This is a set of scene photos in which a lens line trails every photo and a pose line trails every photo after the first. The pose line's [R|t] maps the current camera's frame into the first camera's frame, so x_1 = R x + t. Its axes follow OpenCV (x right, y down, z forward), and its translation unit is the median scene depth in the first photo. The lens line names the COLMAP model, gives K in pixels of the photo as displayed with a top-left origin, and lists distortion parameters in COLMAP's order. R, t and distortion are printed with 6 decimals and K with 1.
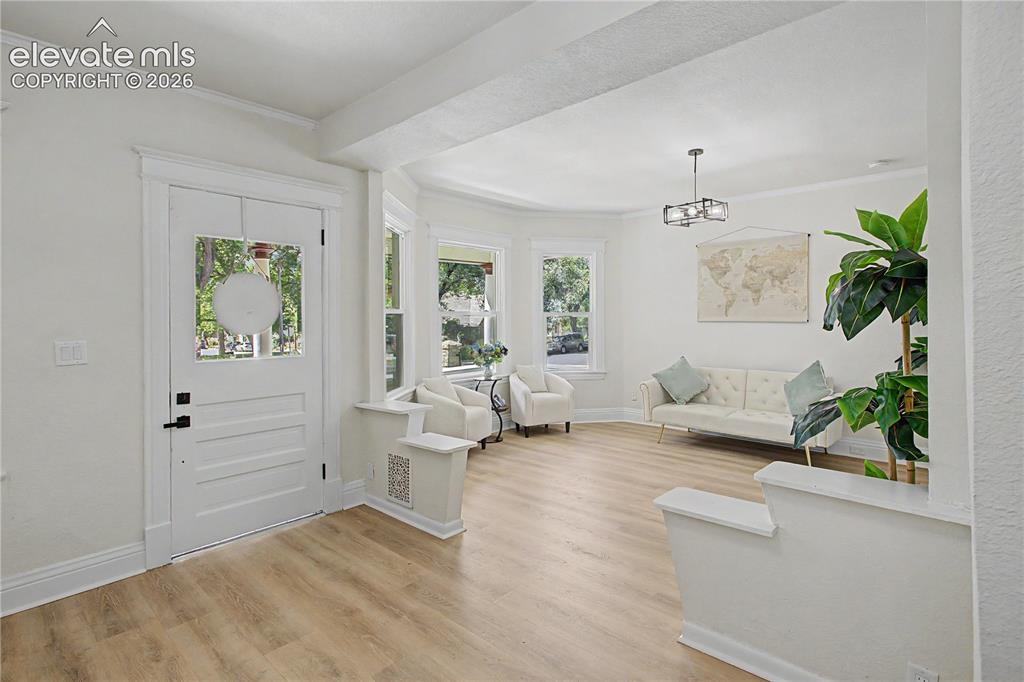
lens RADIAL K [[510.8, 0, 515.7], [0, 510.8, 323.2], [0, 0, 1]] dist [-0.000052, 0.000209]
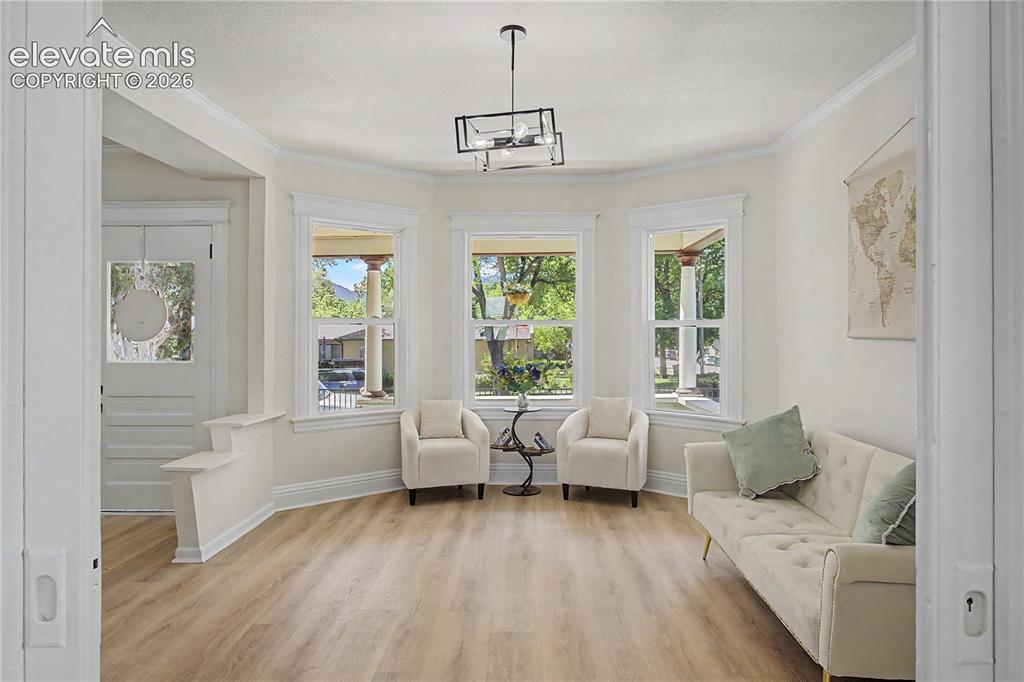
lens RADIAL K [[603.2, 0, 516.7], [0, 603.2, 327.8], [0, 0, 1]] dist [0.000754, 0.000479]
pose [[0.652837, 0.003405, -0.757490, 0.615127], [-0.010987, 0.999927, -0.004974, -0.006619], [0.757418, 0.011569, 0.652827, 0.414083]]
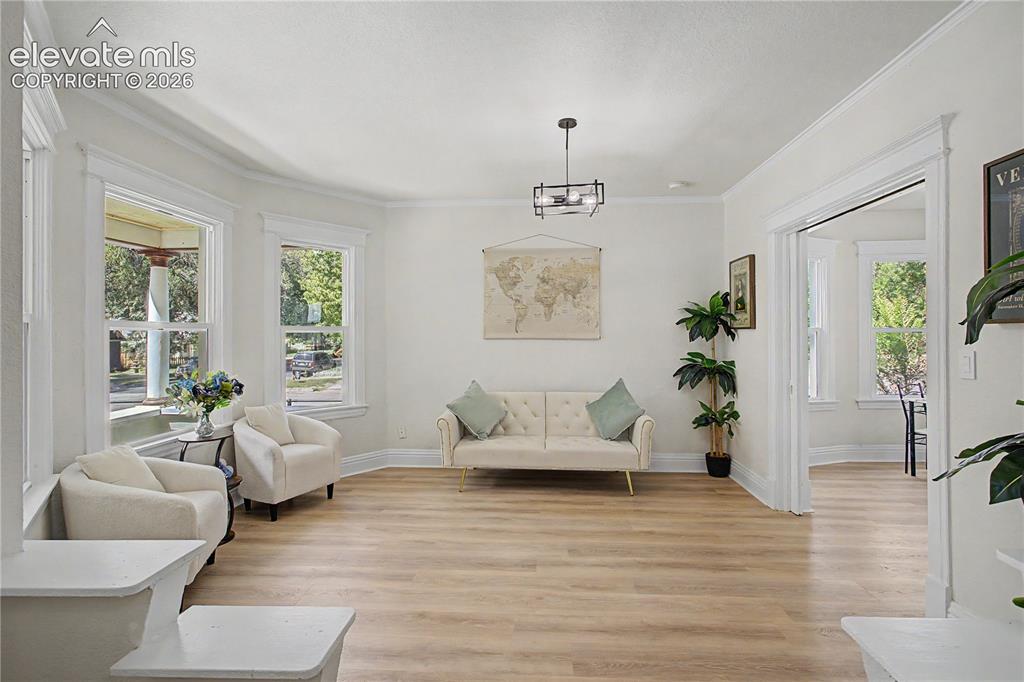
lens RADIAL K [[503.8, 0, 513.3], [0, 503.8, 334.1], [0, 0, 1]] dist [-0.000292, 0.000840]
pose [[0.784462, 0.003653, 0.620166, -0.136926], [0.003951, 0.999933, -0.010888, -0.001644], [-0.620165, 0.010991, 0.784395, 0.322748]]
